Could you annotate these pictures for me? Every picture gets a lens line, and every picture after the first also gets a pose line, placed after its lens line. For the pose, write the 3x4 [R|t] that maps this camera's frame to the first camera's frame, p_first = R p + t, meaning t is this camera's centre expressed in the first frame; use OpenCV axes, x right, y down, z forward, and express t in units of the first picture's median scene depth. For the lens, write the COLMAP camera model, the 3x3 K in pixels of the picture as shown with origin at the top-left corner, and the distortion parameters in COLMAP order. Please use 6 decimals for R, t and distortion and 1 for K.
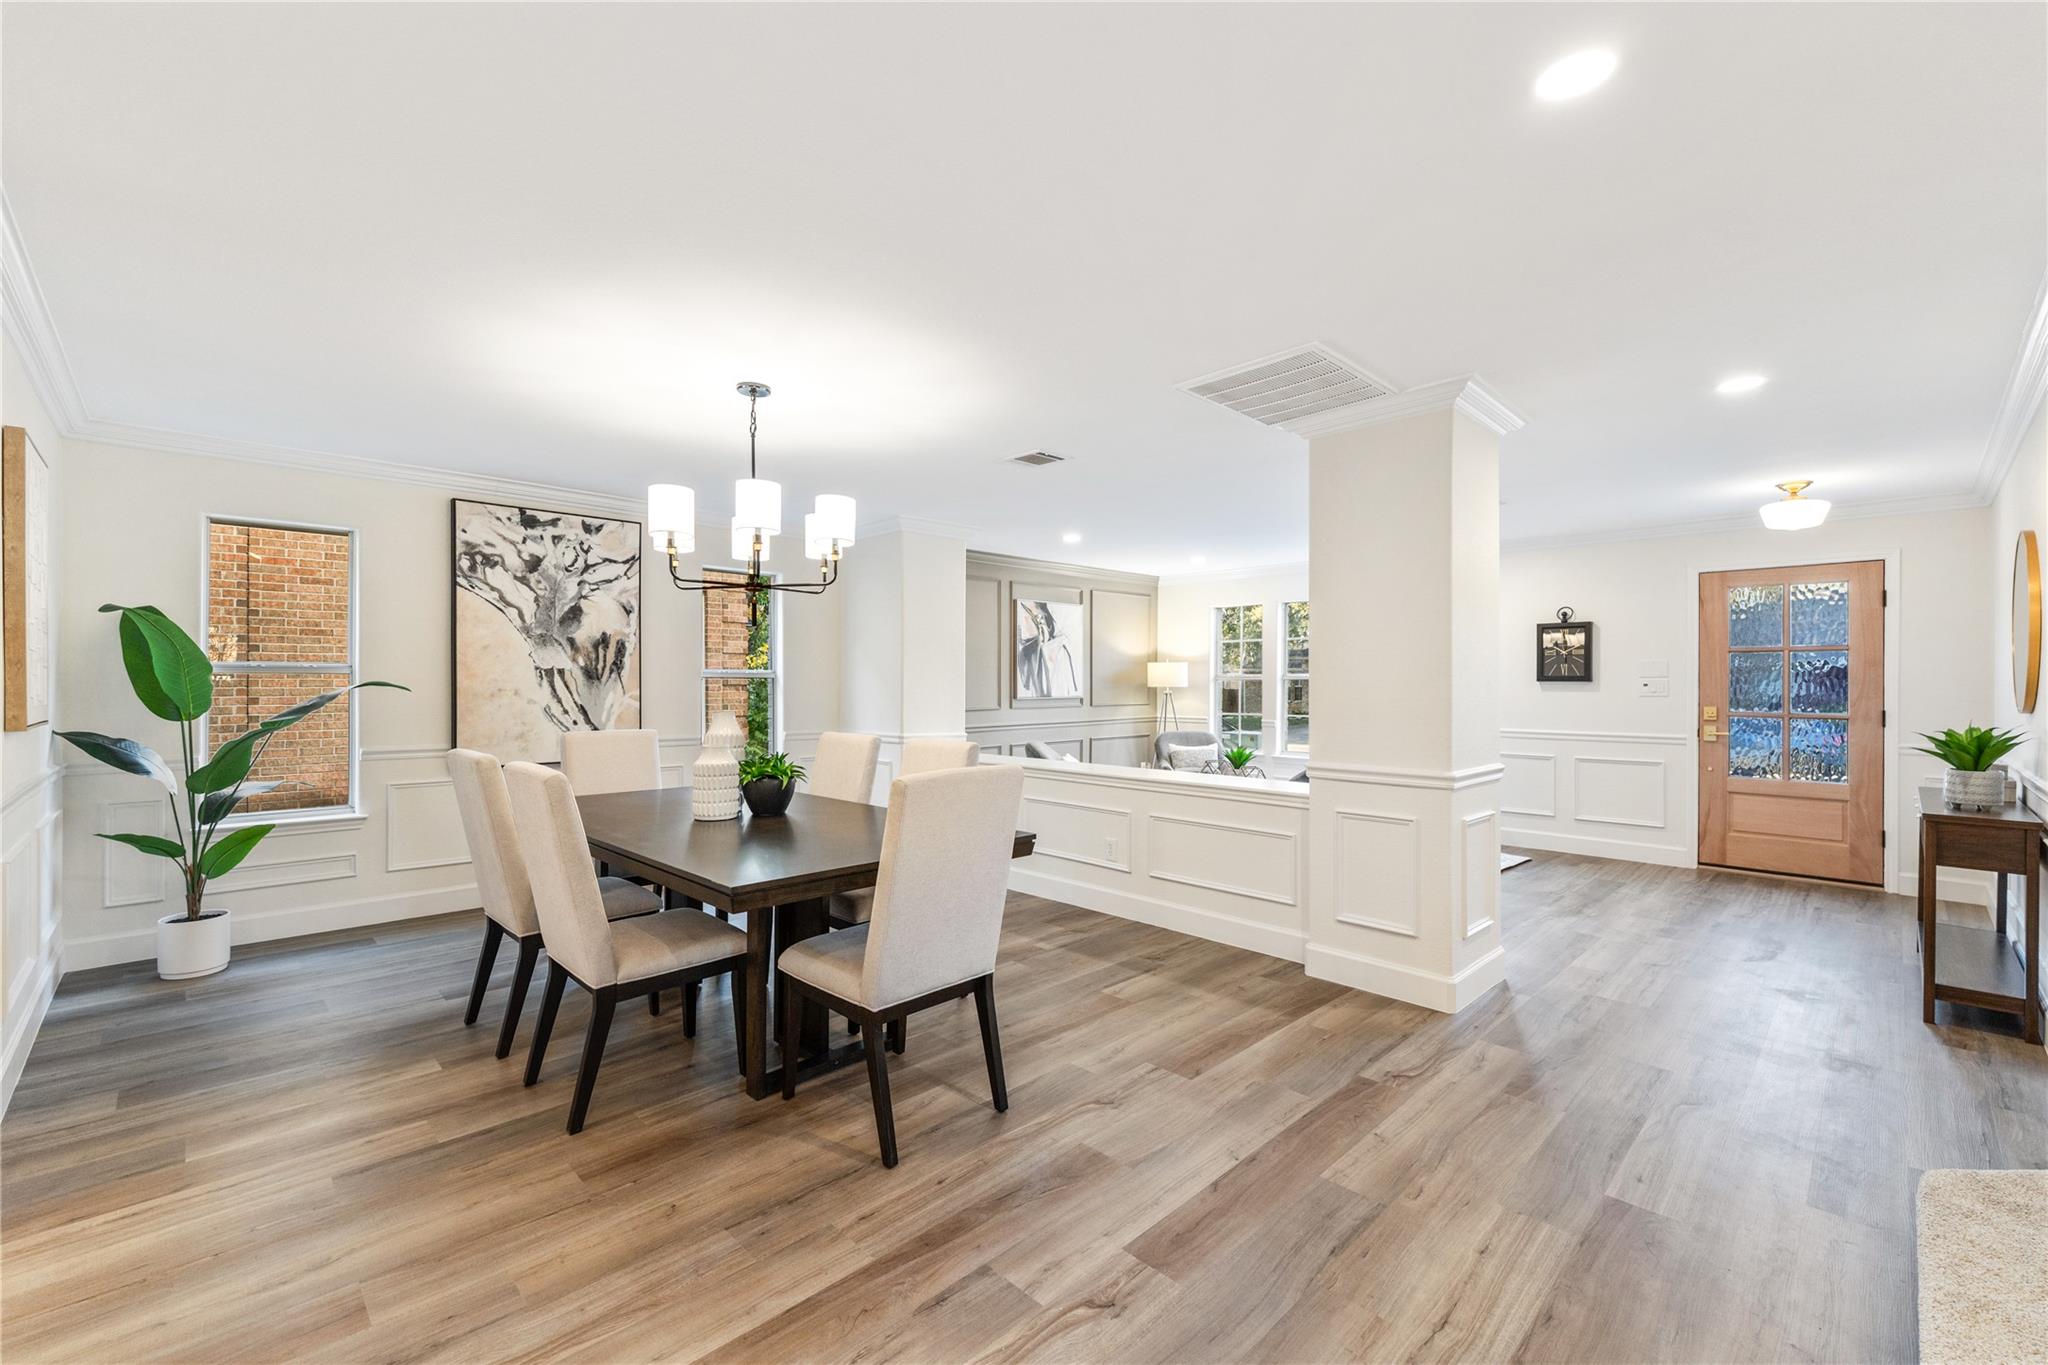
lens RADIAL K [[862.6, 0, 1064.9], [0, 862.6, 683.7], [0, 0, 1]] dist [0.001865, 0.000428]
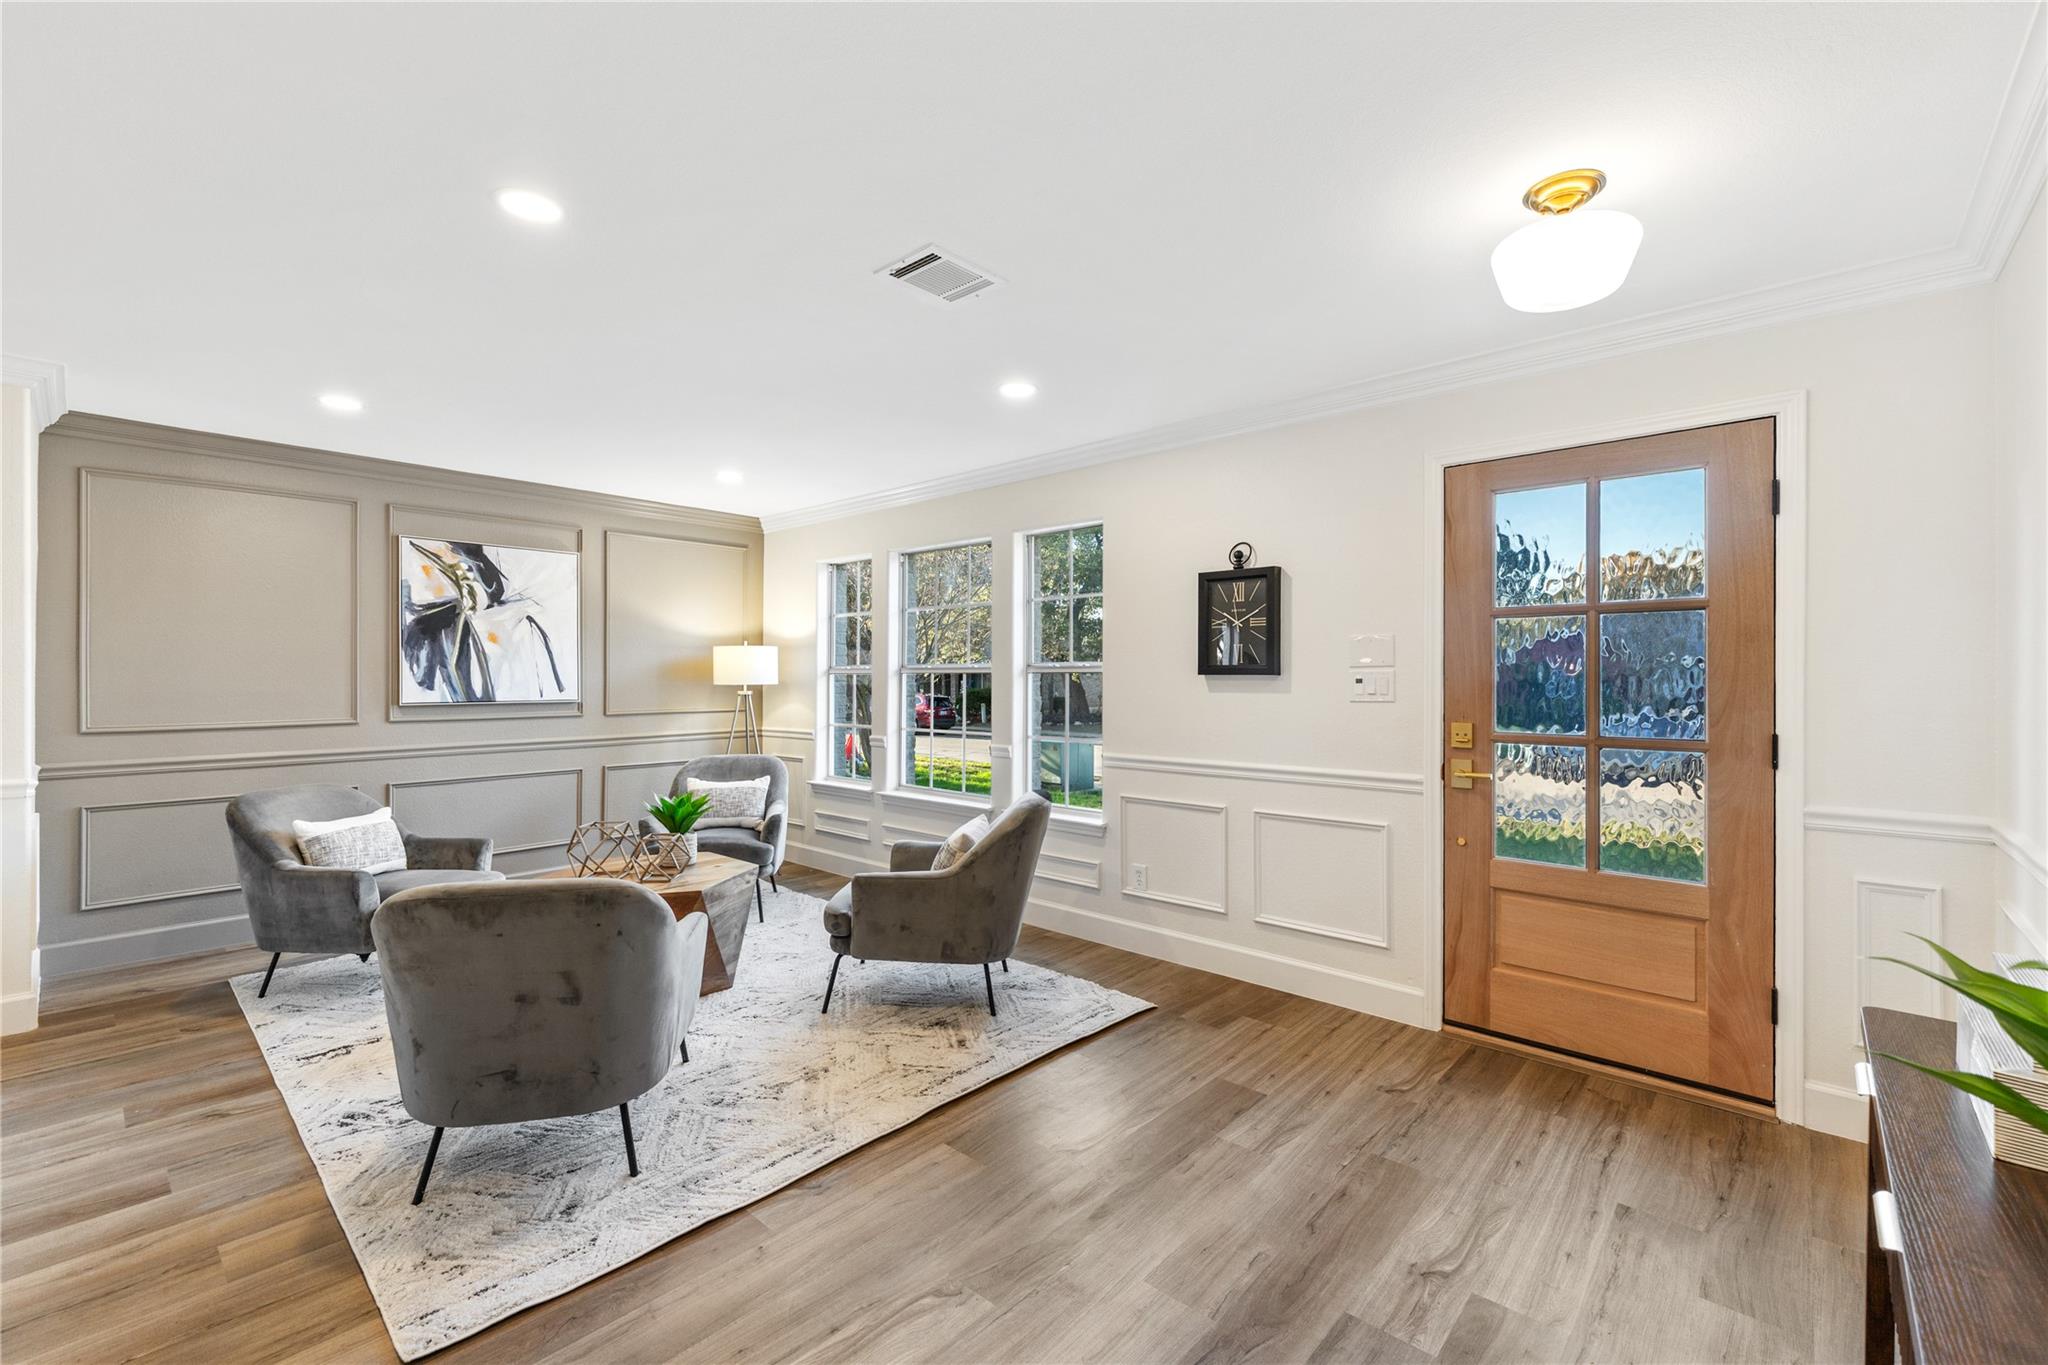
lens RADIAL K [[937.0, 0, 1024.0], [0, 937.0, 682.5], [0, 0, 1]] dist [0.017630, -0.000412]
pose [[0.996429, -0.001144, 0.084427, 0.388420], [0.000823, 0.999992, 0.003829, 0.000028], [-0.084431, -0.003746, 0.996422, 0.406707]]
